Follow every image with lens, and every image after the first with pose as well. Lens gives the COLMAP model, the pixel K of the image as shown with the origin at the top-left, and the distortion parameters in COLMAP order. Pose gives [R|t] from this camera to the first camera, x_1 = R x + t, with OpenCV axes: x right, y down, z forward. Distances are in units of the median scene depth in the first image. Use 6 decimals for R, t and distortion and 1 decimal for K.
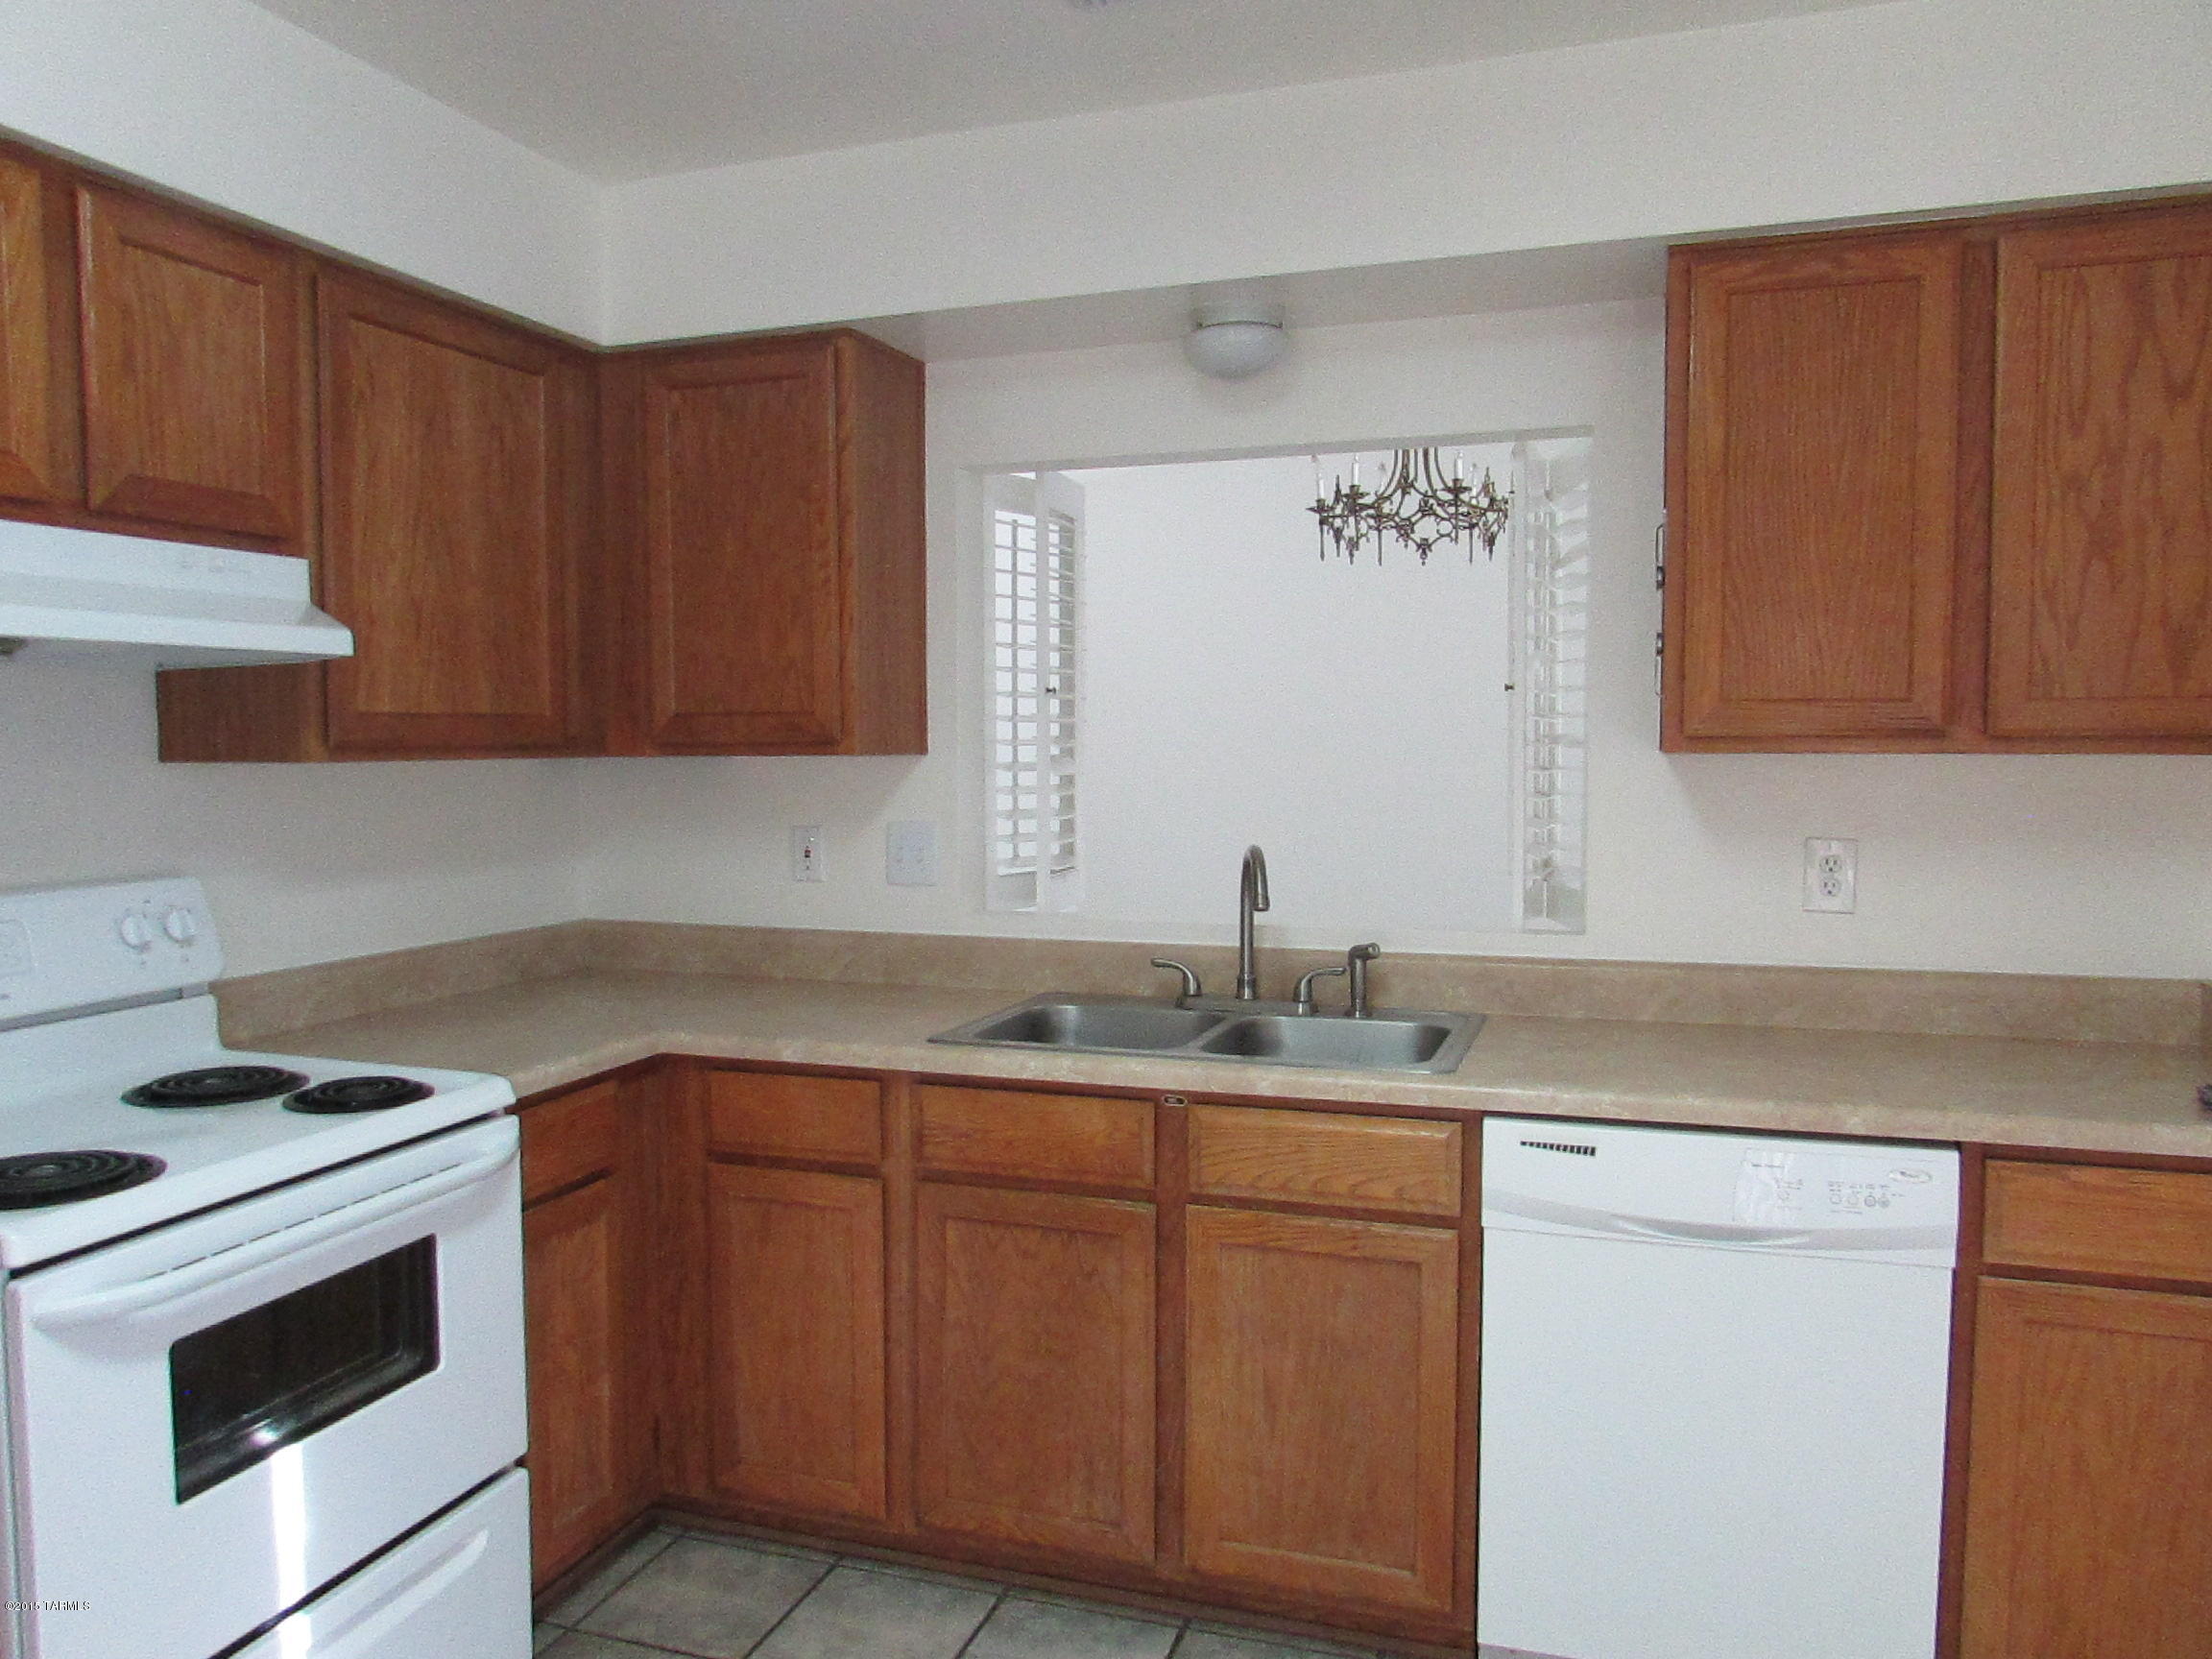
lens RADIAL K [[1571.2, 0, 1101.7], [0, 1571.2, 828.4], [0, 0, 1]] dist [-0.034901, 0.024001]
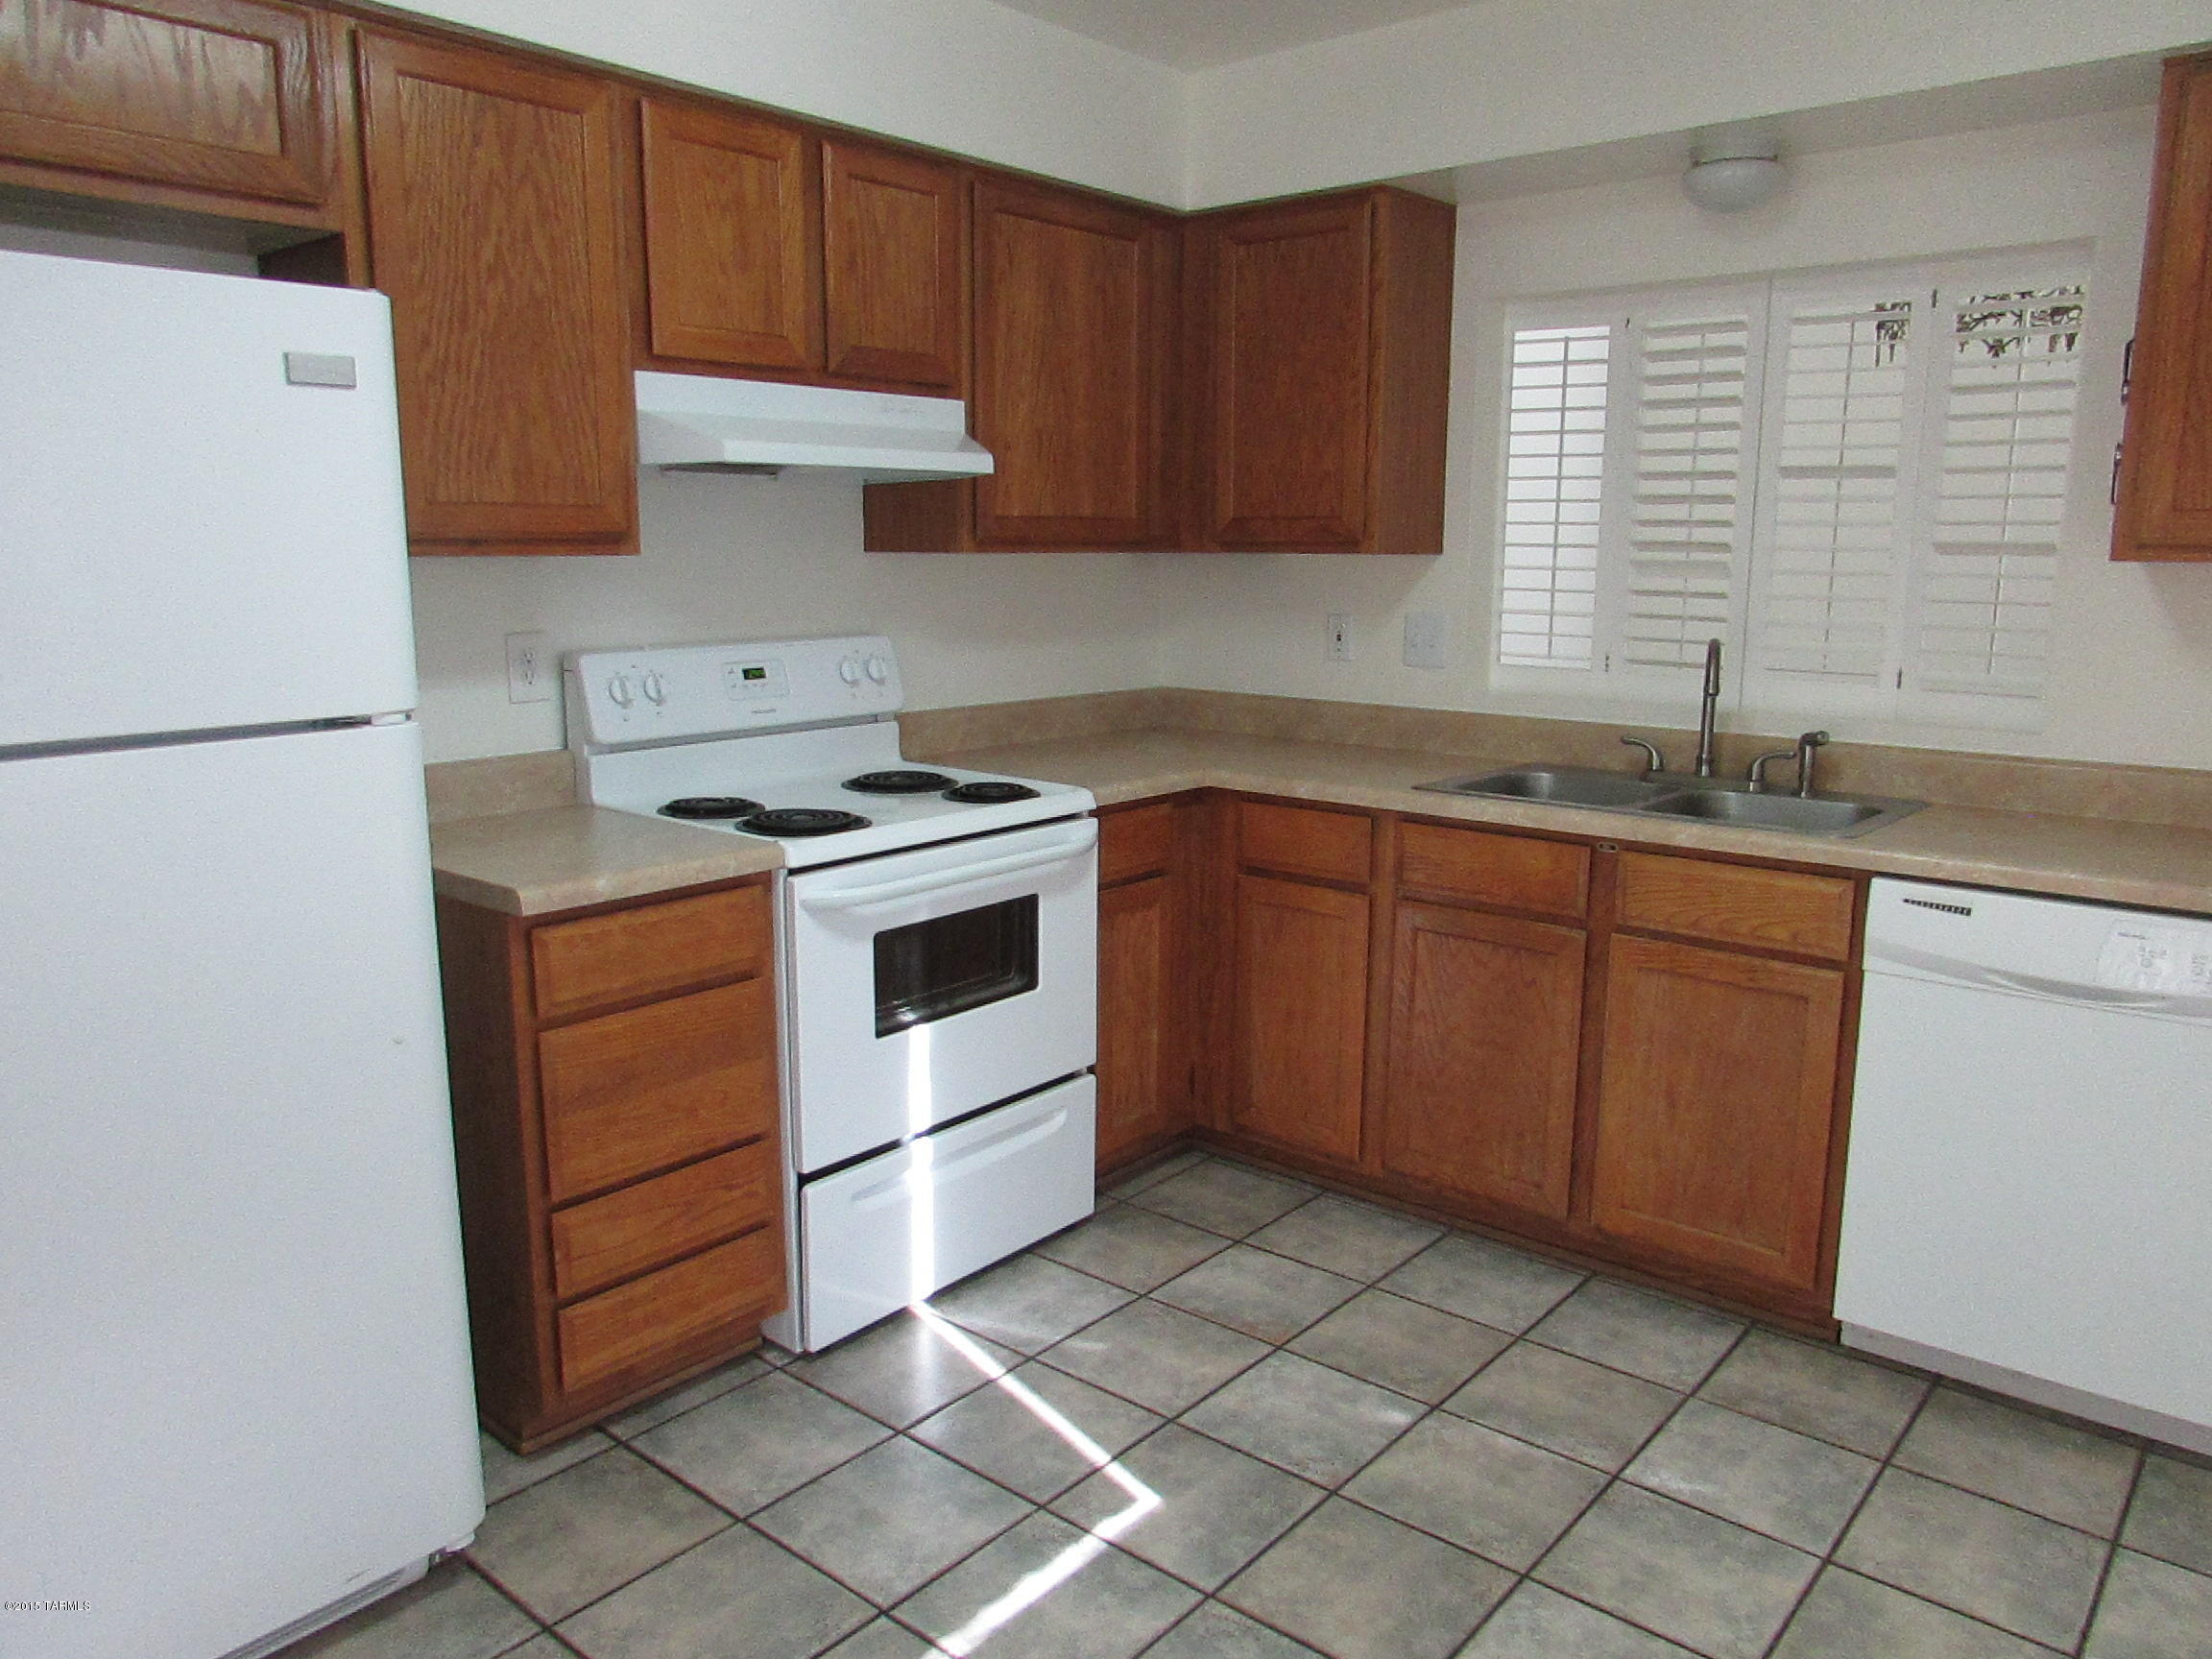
lens RADIAL K [[1571.2, 0, 1110.2], [0, 1571.2, 826.2], [0, 0, 1]] dist [-0.034901, 0.024001]
pose [[0.930558, 0.073460, -0.358700, 0.116126], [-0.029504, 0.991525, 0.126520, 0.016510], [0.364954, -0.107151, 0.924839, -0.236658]]
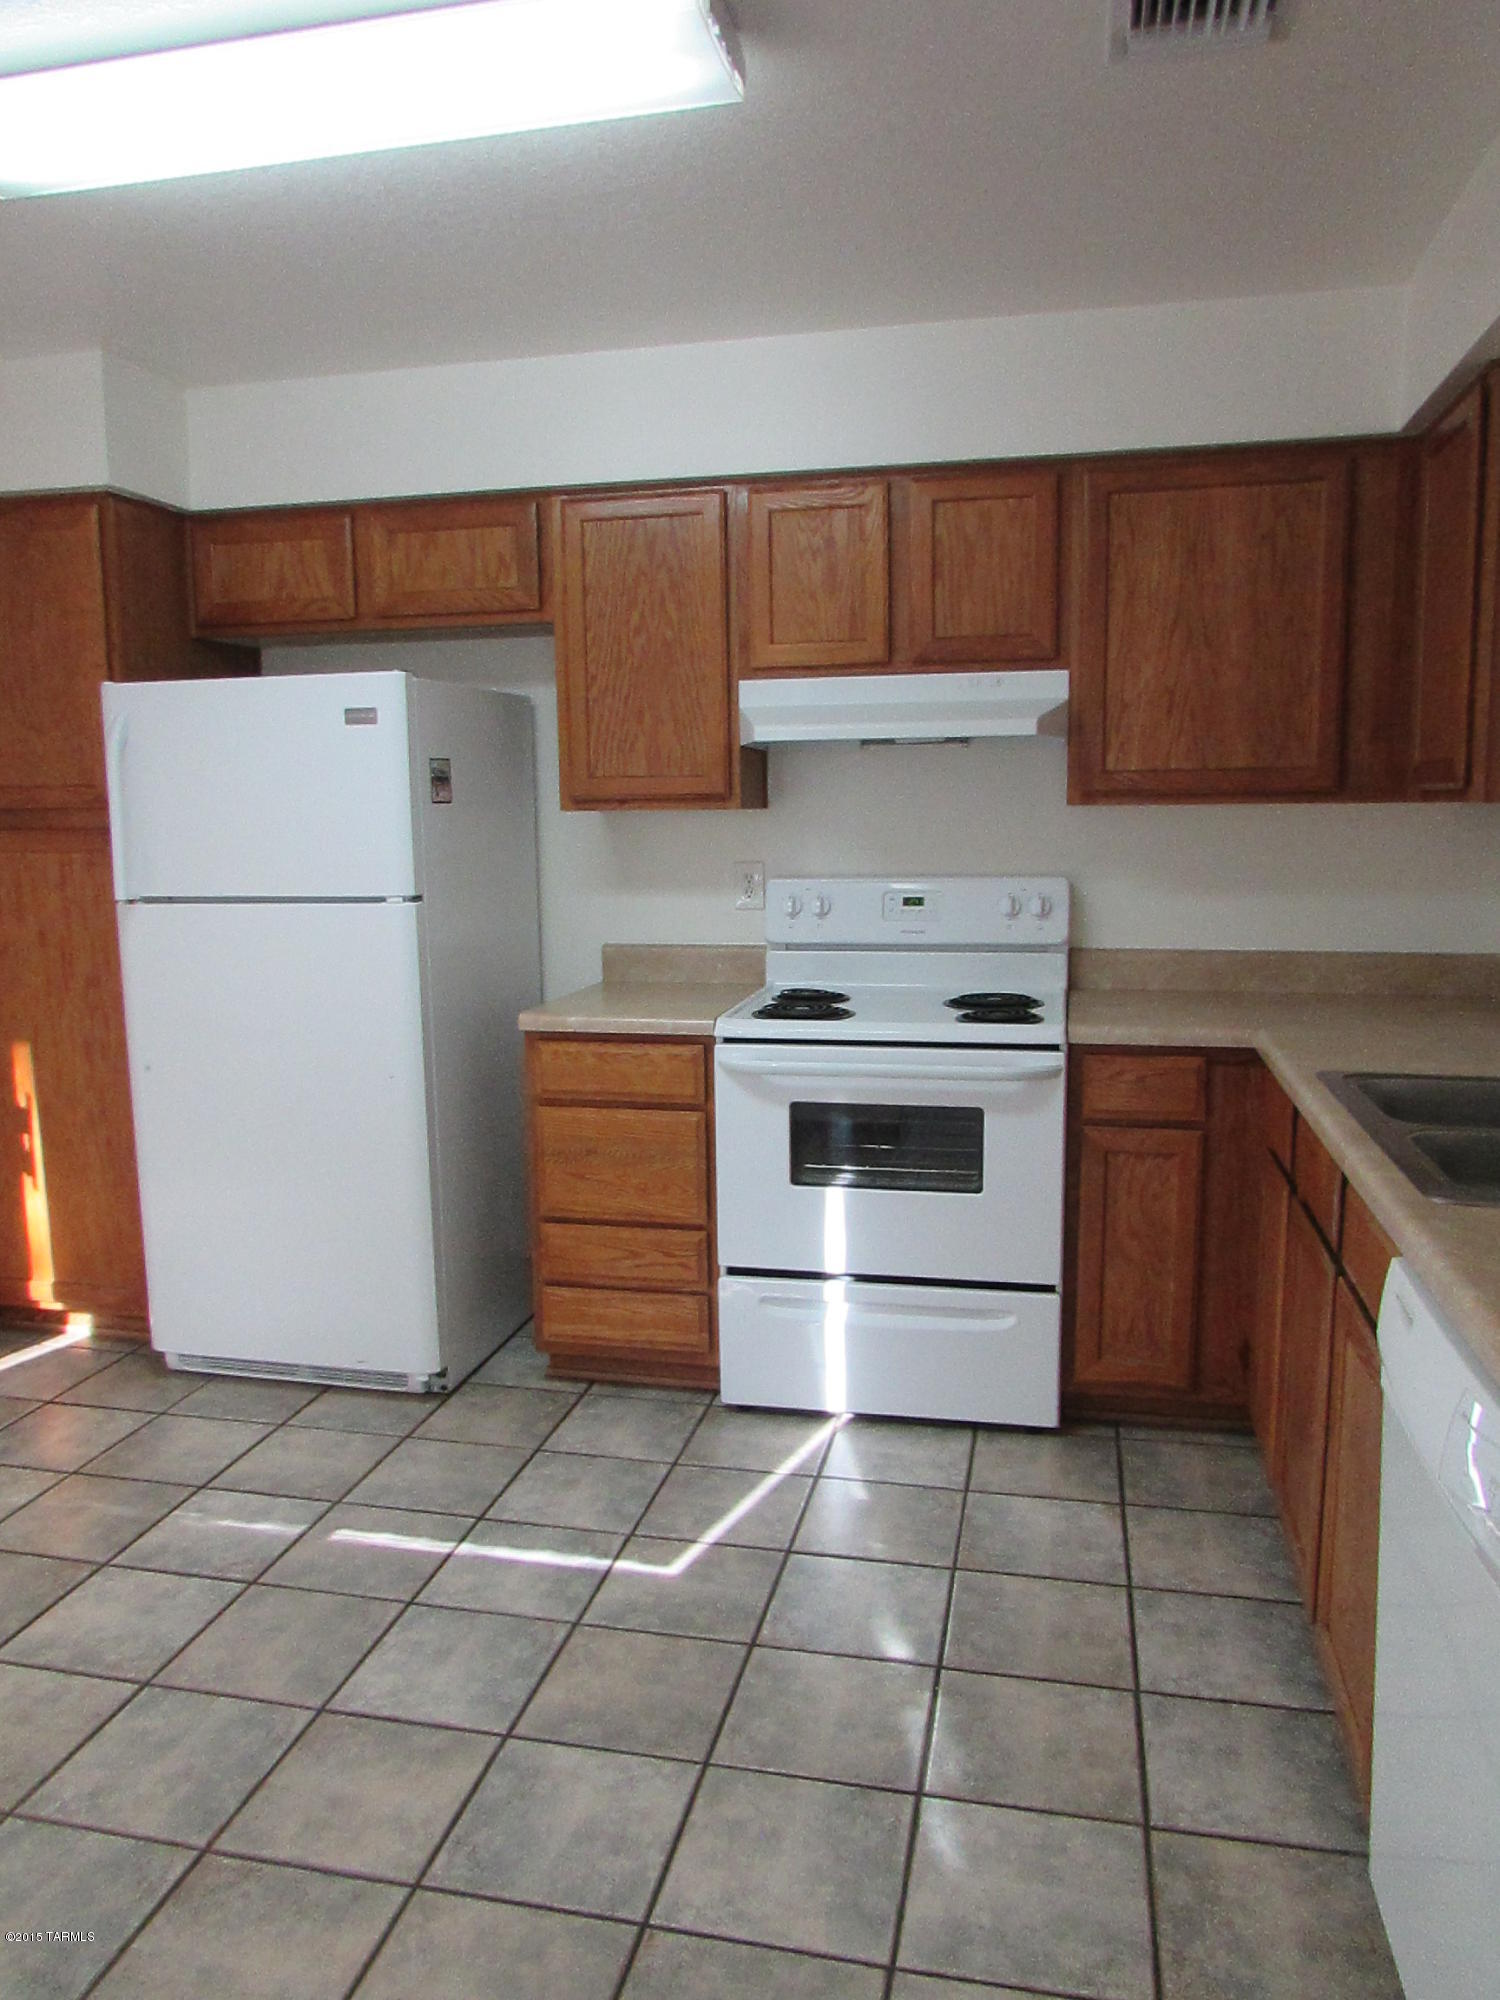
lens RADIAL K [[1420.6, 0, 751.0], [0, 1420.6, 997.6], [0, 0, 1]] dist [-0.034901, 0.024001]
pose [[0.107330, 0.137195, -0.984712, 0.807146], [-0.045738, 0.990066, 0.132956, -0.025034], [0.993171, 0.030769, 0.112539, 0.522581]]
